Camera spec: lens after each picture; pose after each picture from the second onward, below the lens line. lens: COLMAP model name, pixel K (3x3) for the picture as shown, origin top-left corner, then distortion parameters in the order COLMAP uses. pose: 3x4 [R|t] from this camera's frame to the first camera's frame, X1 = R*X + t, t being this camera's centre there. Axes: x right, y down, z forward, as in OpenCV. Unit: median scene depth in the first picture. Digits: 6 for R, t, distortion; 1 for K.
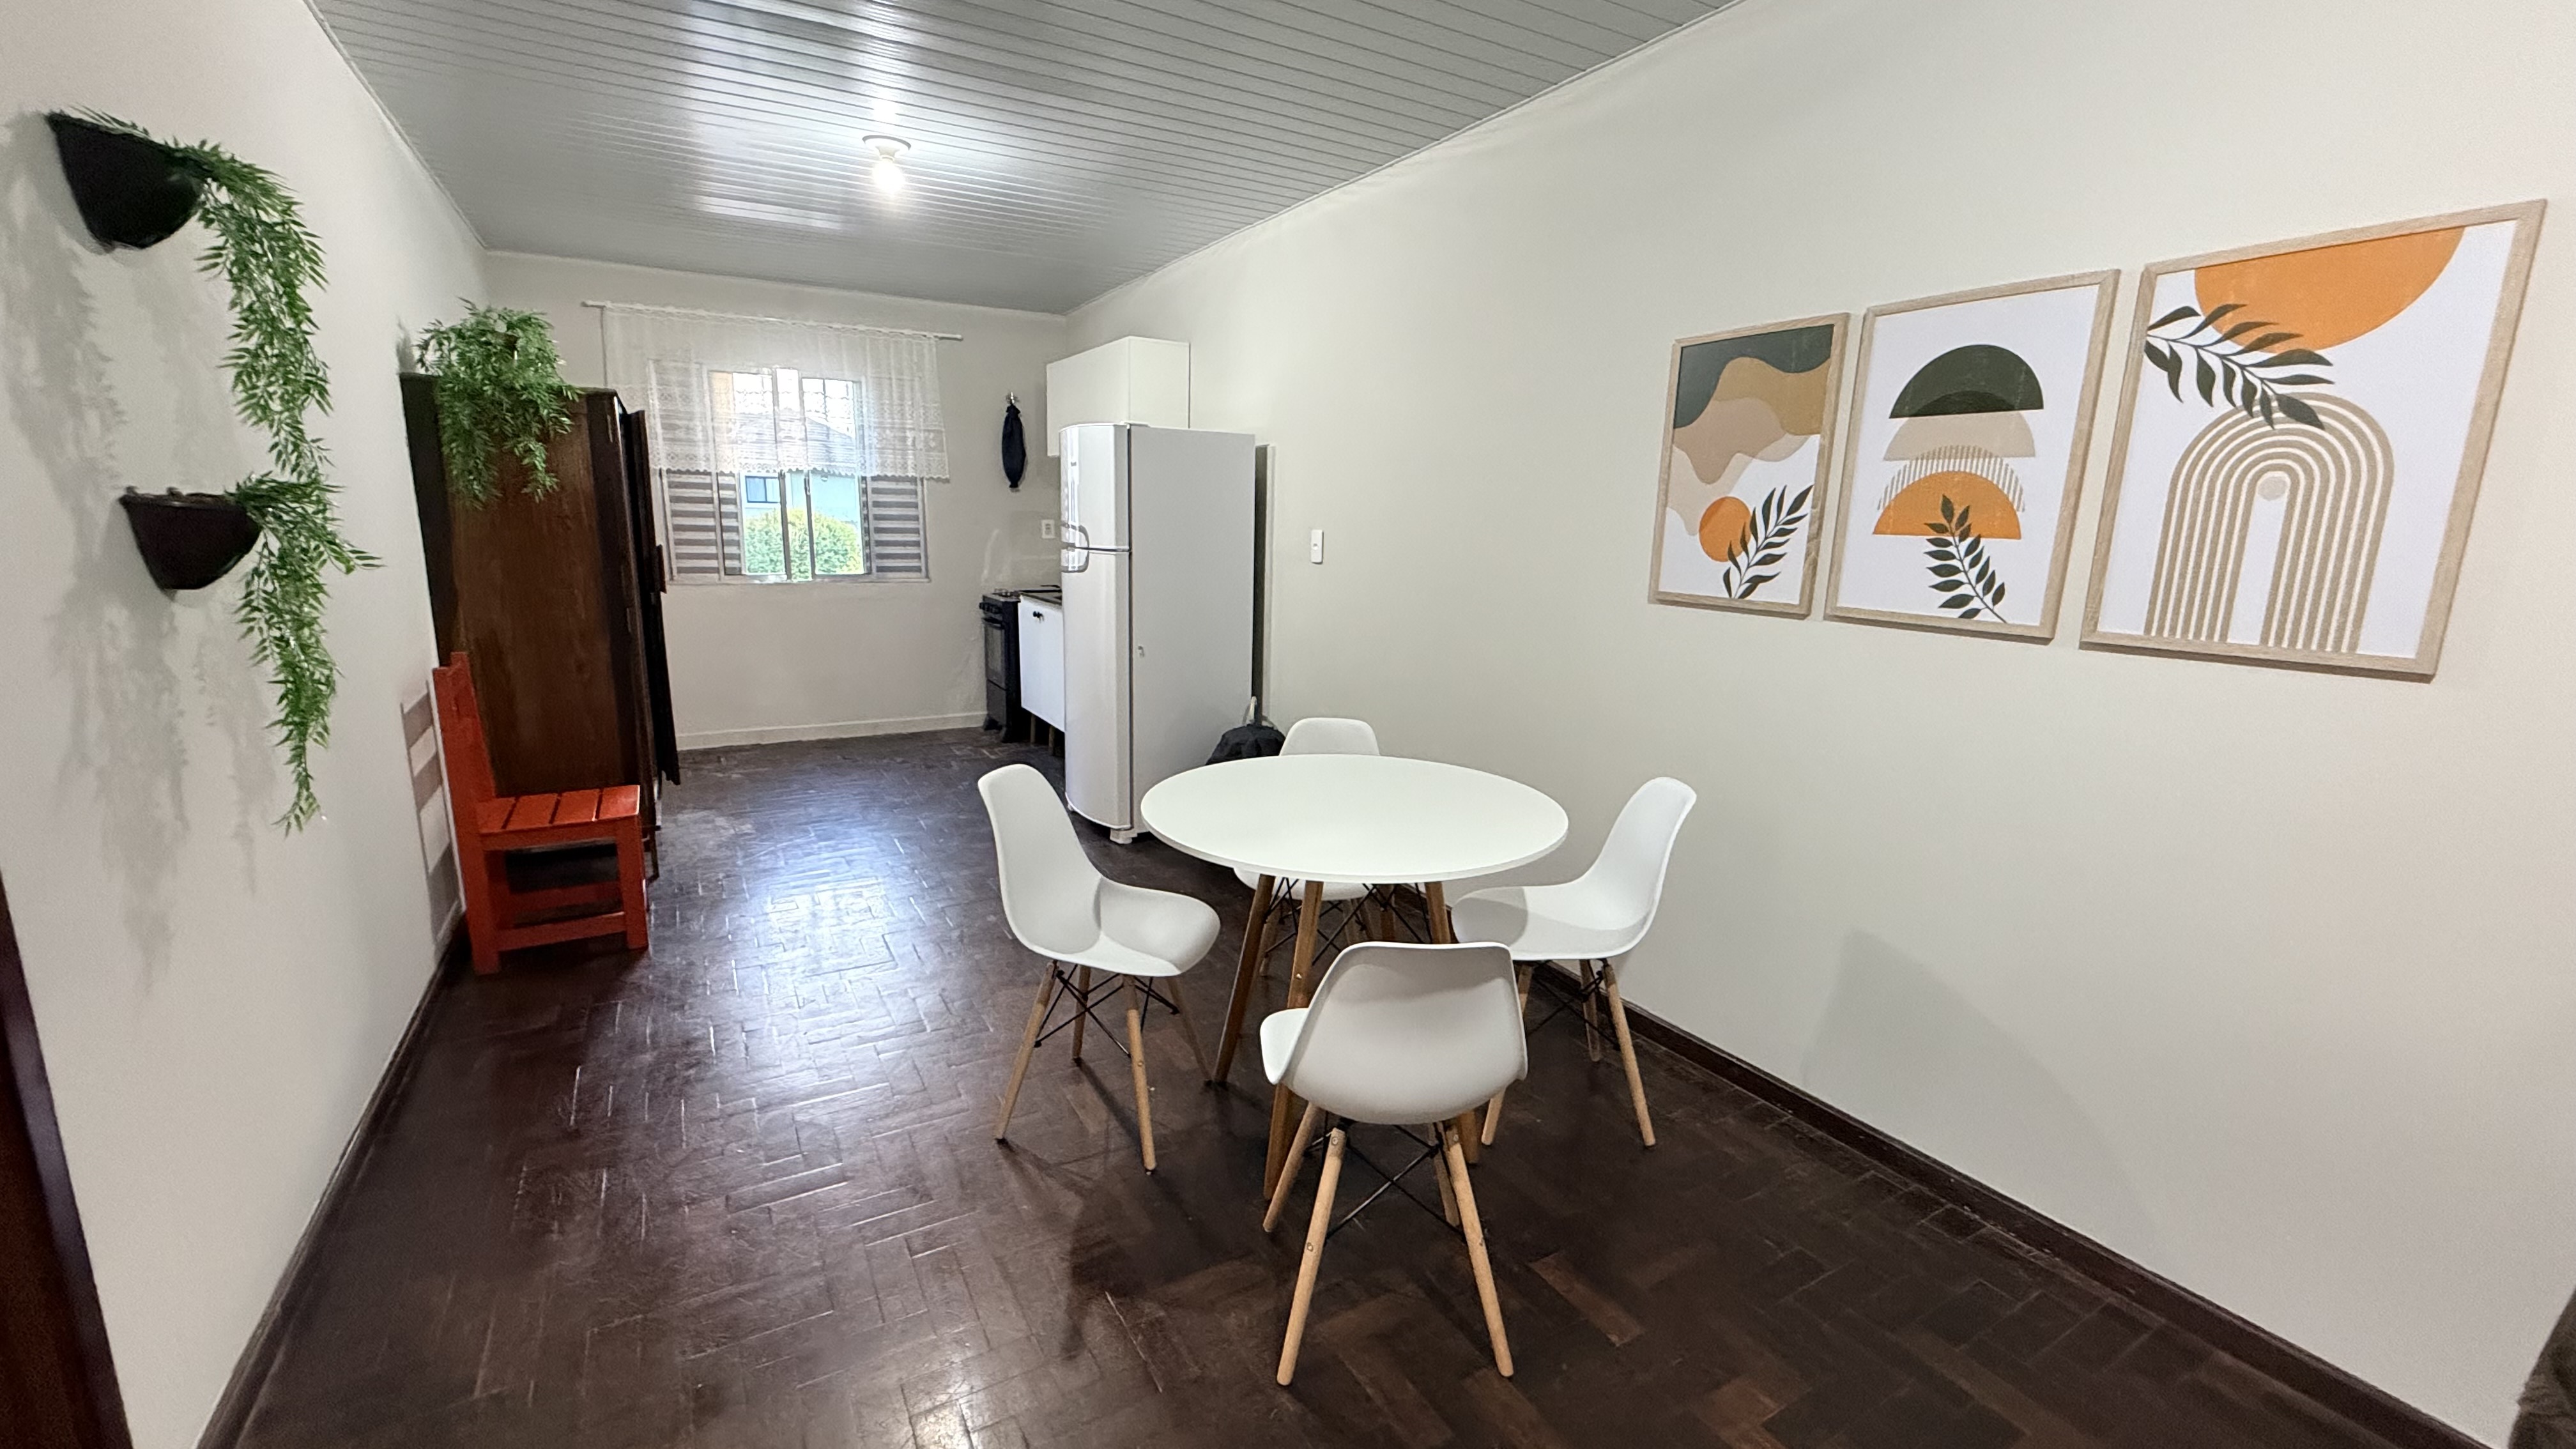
lens RADIAL K [[1025.1, 0, 1282.8], [0, 1025.1, 718.8], [0, 0, 1]] dist [0.001913, -0.000452]
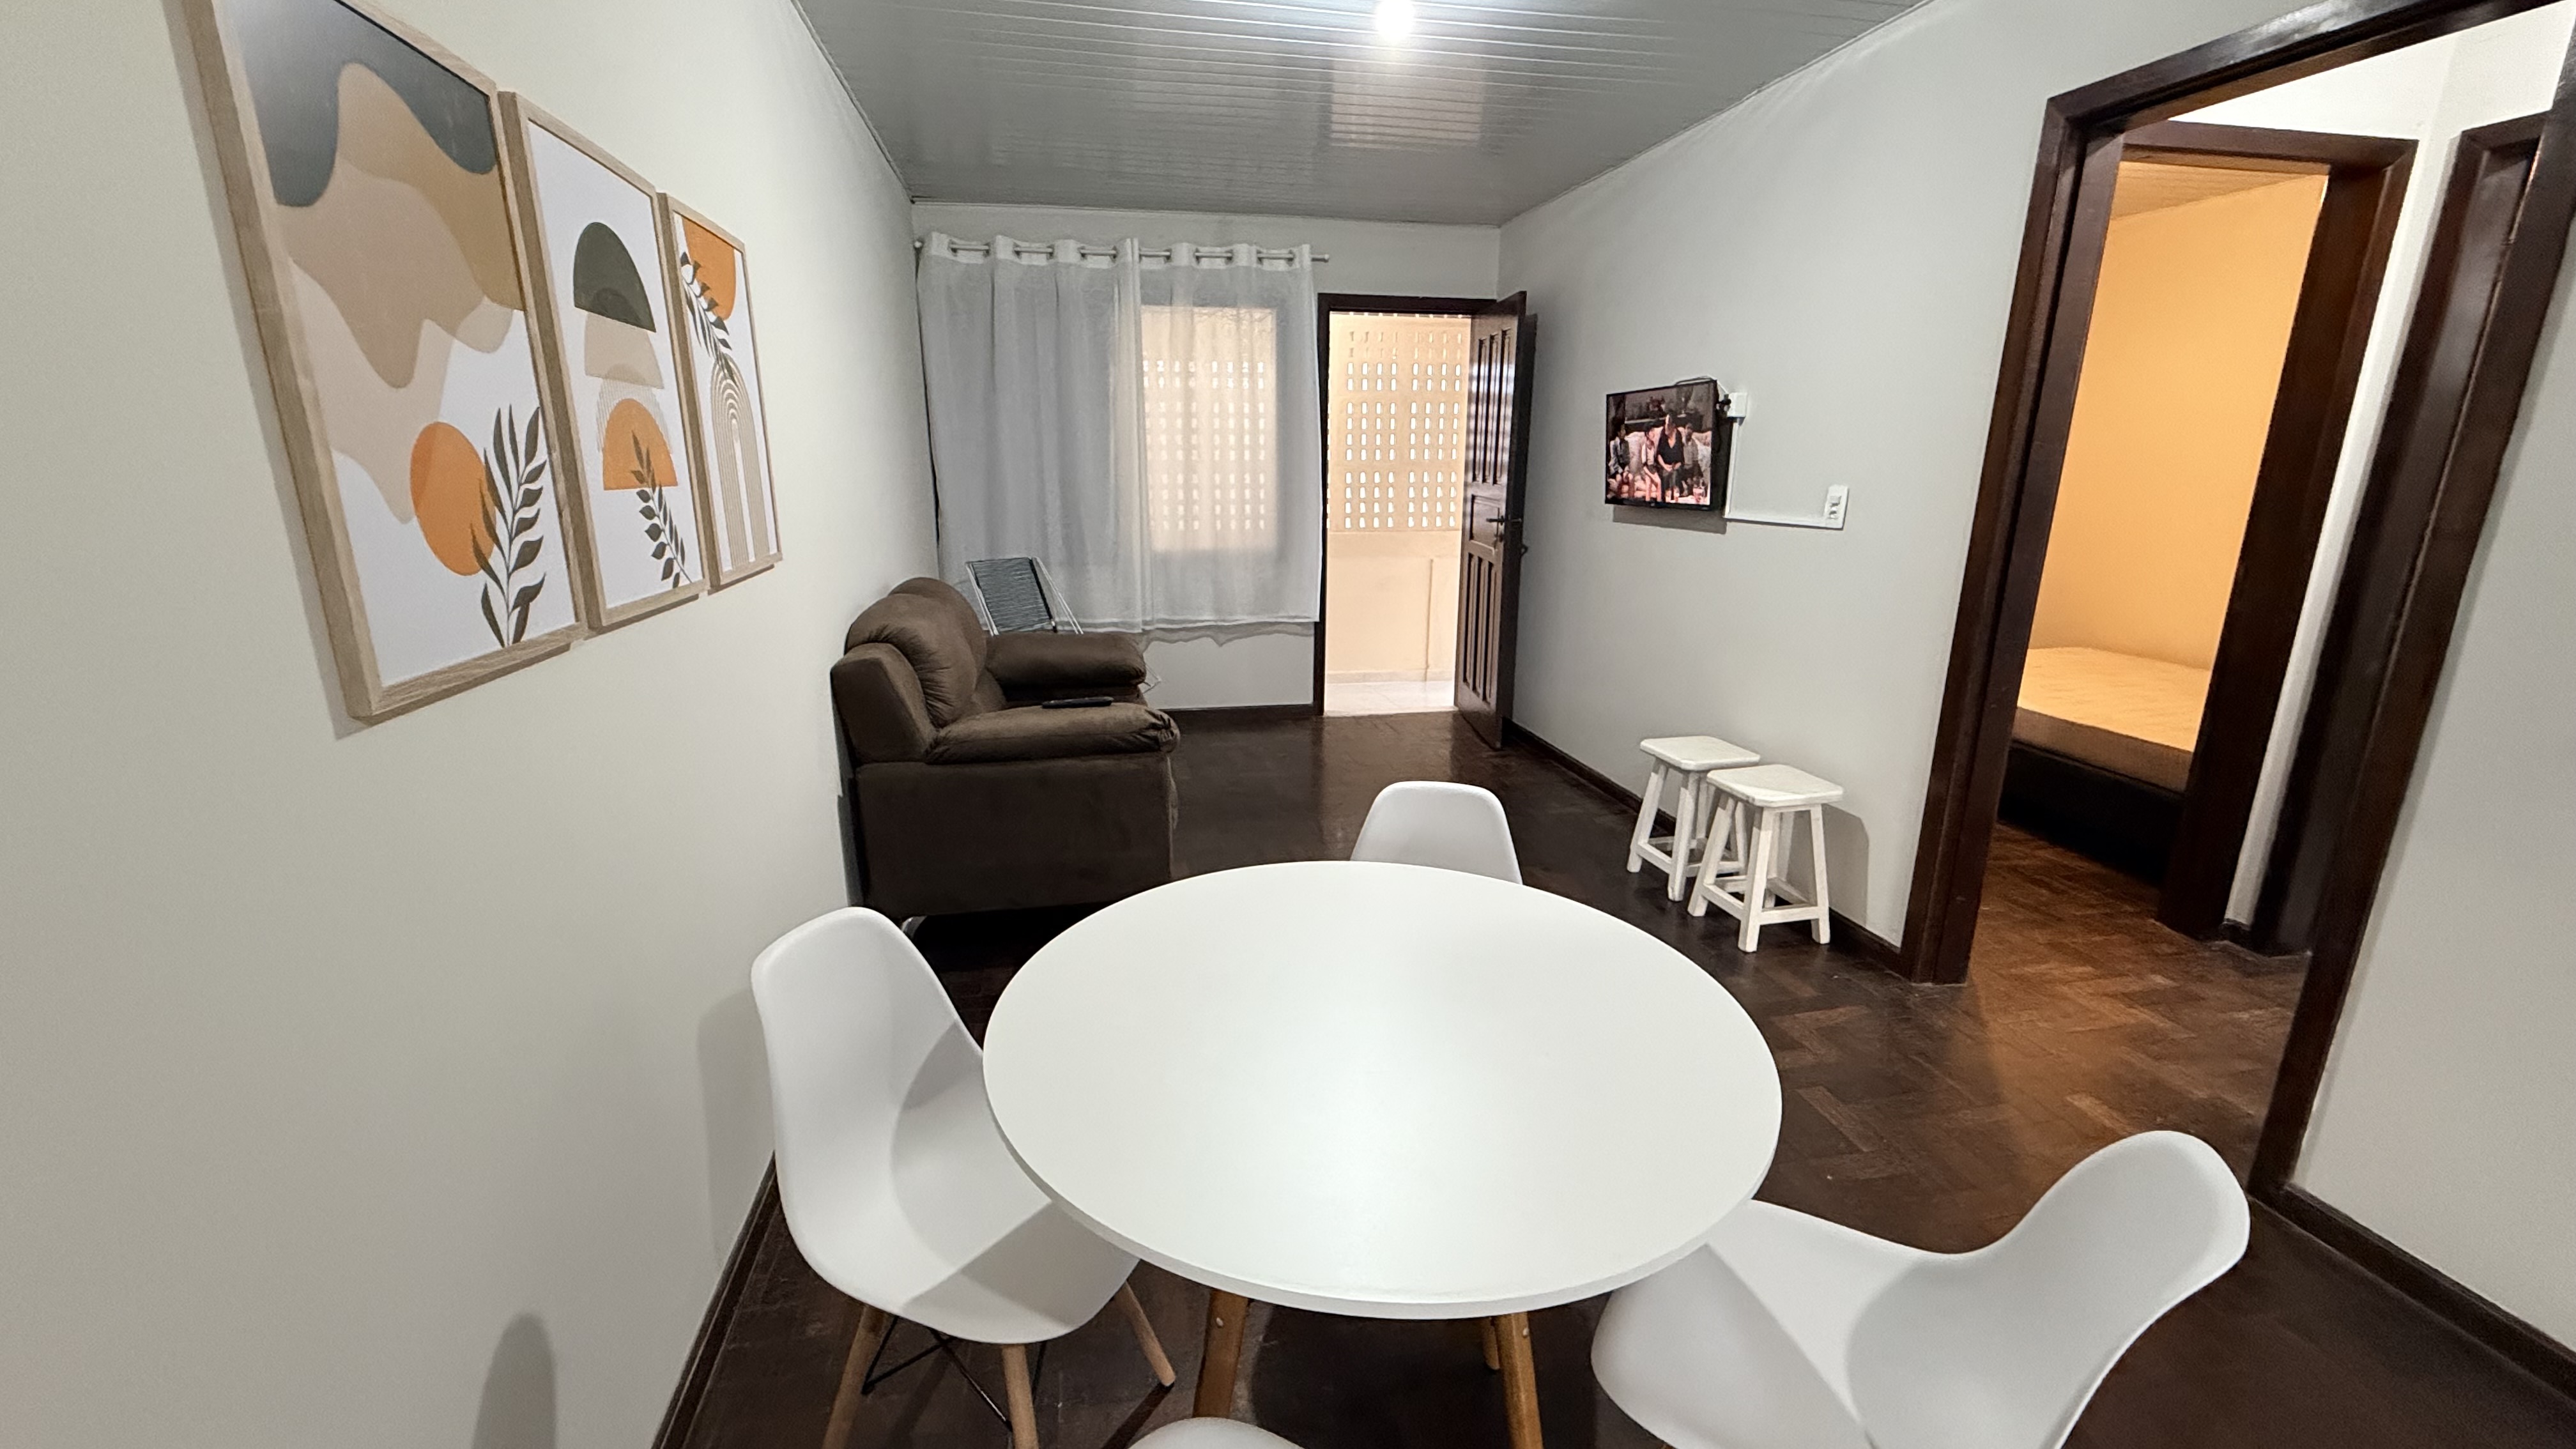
lens RADIAL K [[1025.1, 0, 1282.8], [0, 1025.1, 718.8], [0, 0, 1]] dist [0.001913, -0.000452]
pose [[-0.947237, -0.104170, 0.303134, -0.028747], [0.038301, 0.902158, 0.429703, -0.211229], [-0.318237, 0.418641, -0.850567, 0.998986]]
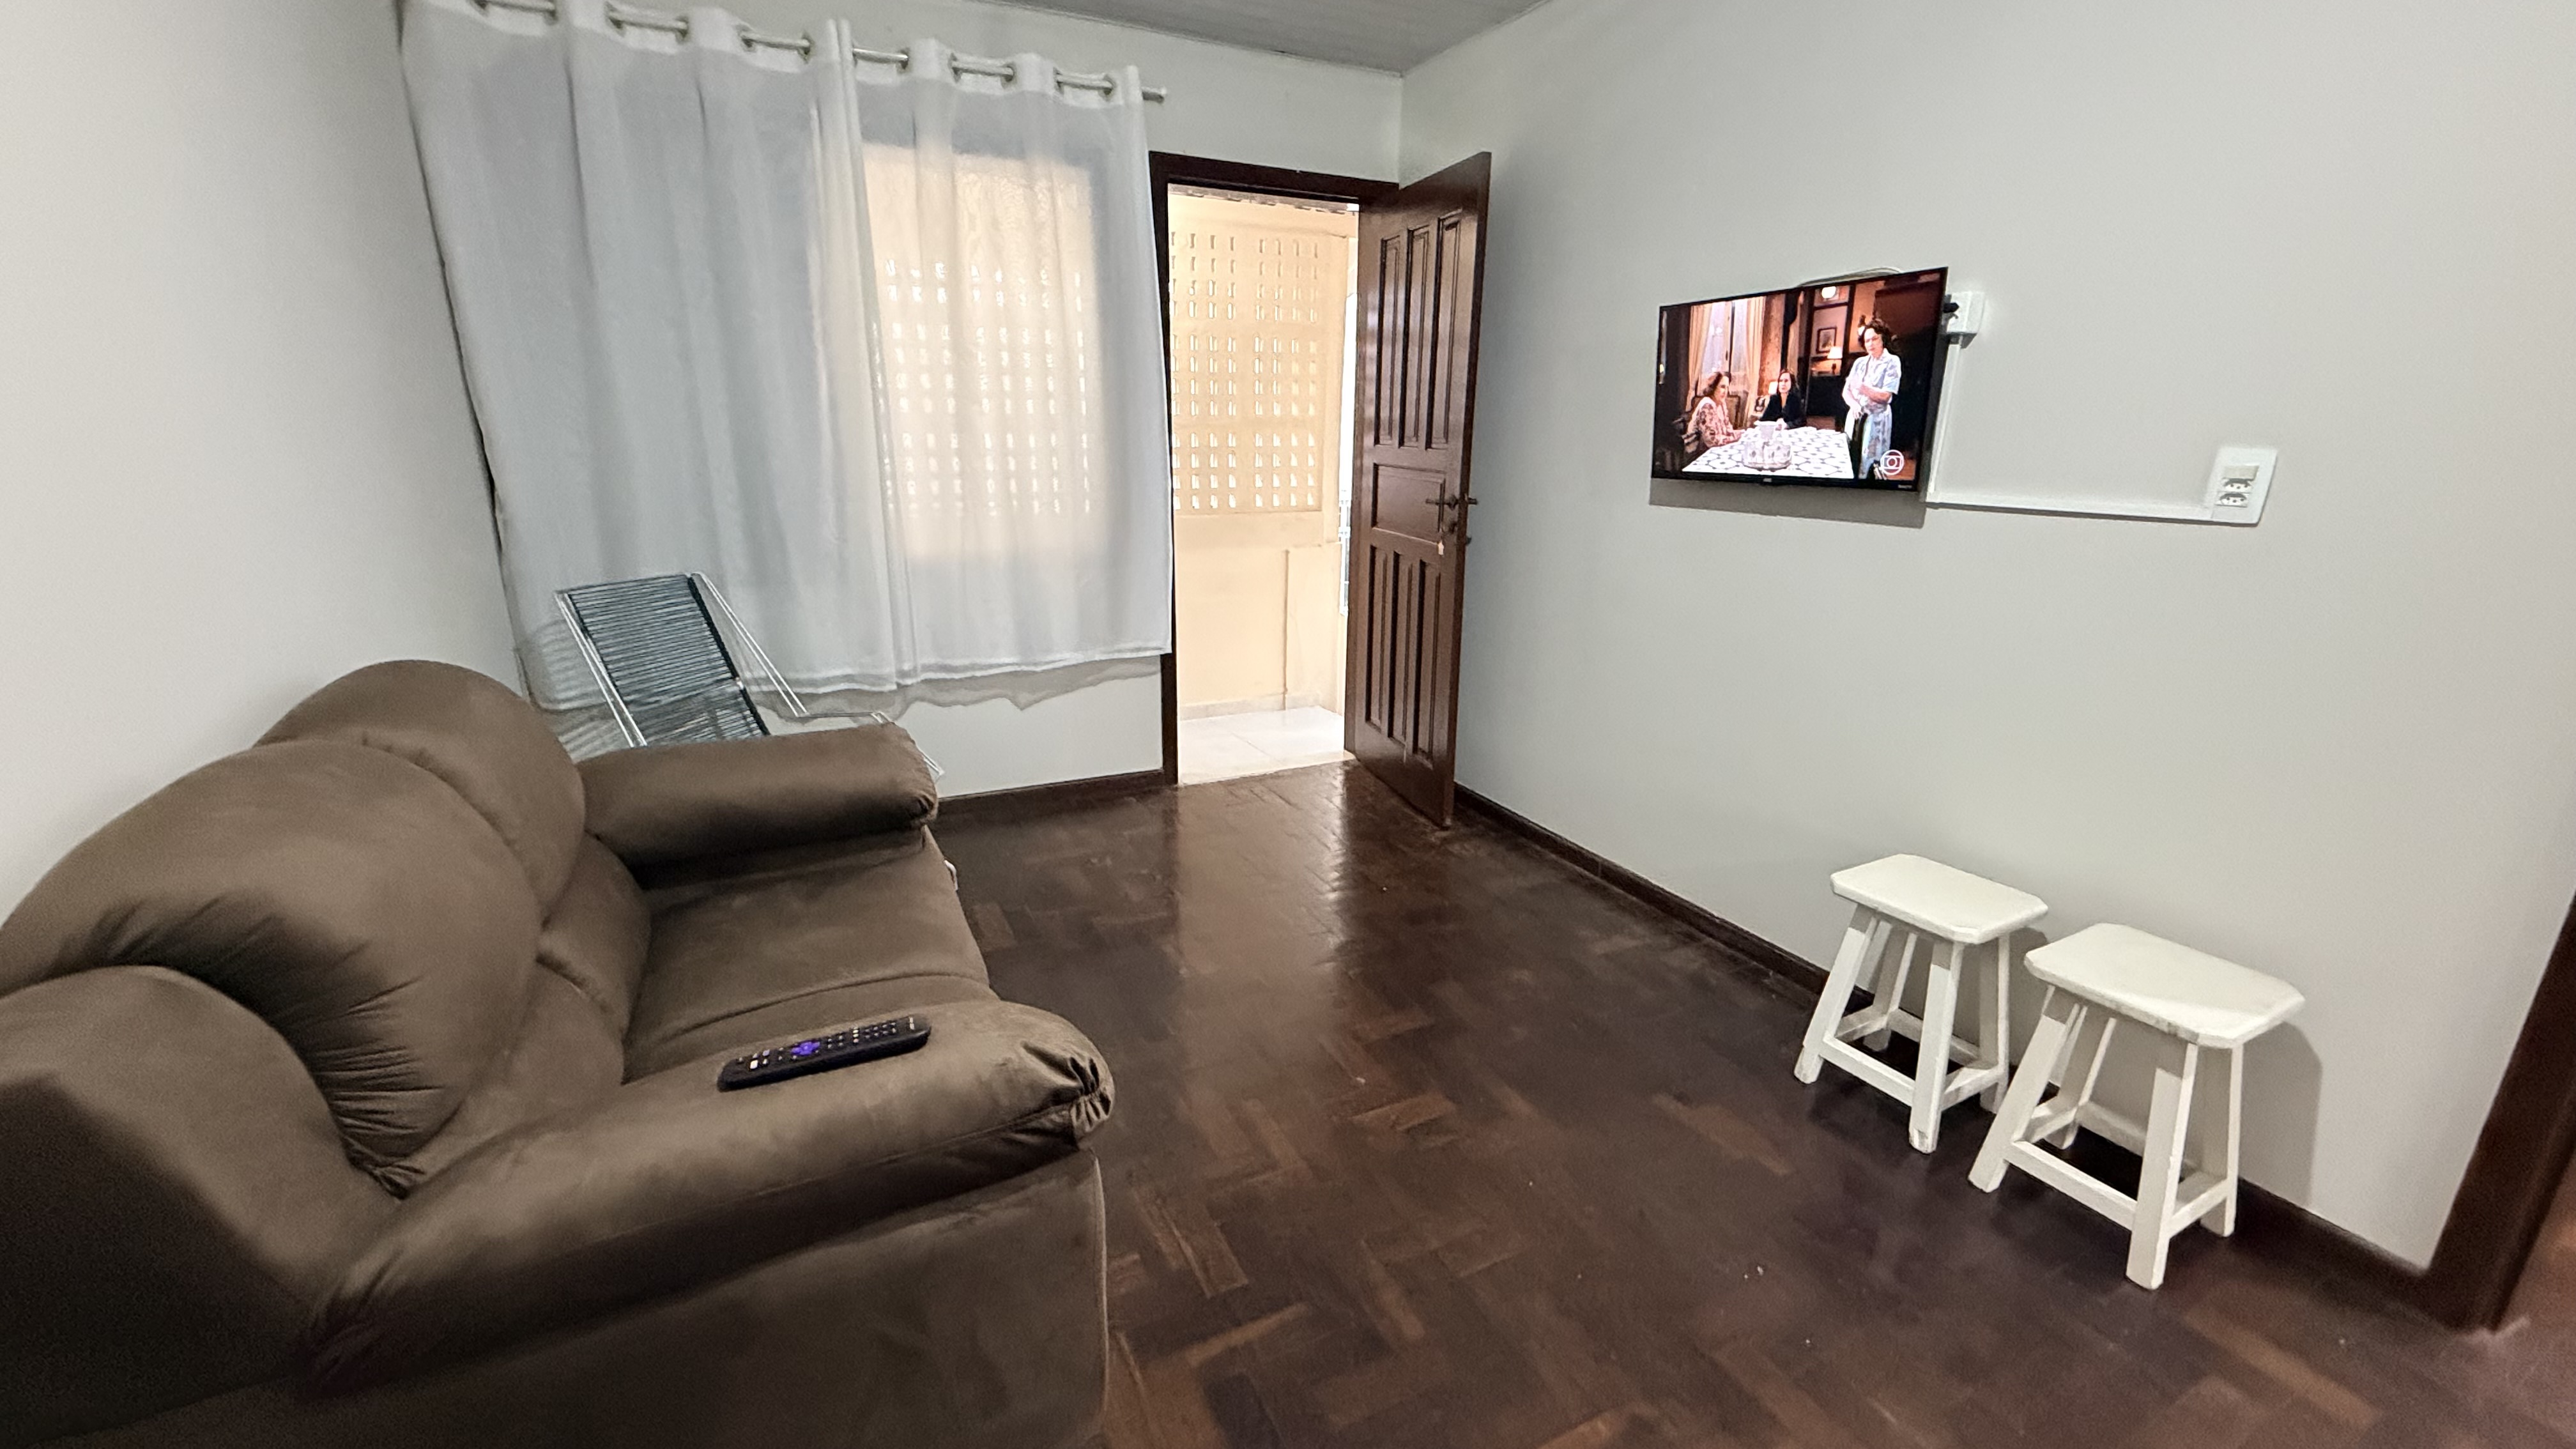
lens RADIAL K [[1026.6, 0, 1282.3], [0, 1026.6, 716.6], [0, 0, 1]] dist [0.000944, -0.000041]
pose [[-0.997734, -0.046883, 0.048248, 0.265260], [-0.019700, 0.889346, 0.456810, -0.088682], [-0.064326, 0.454825, -0.888255, 0.511204]]
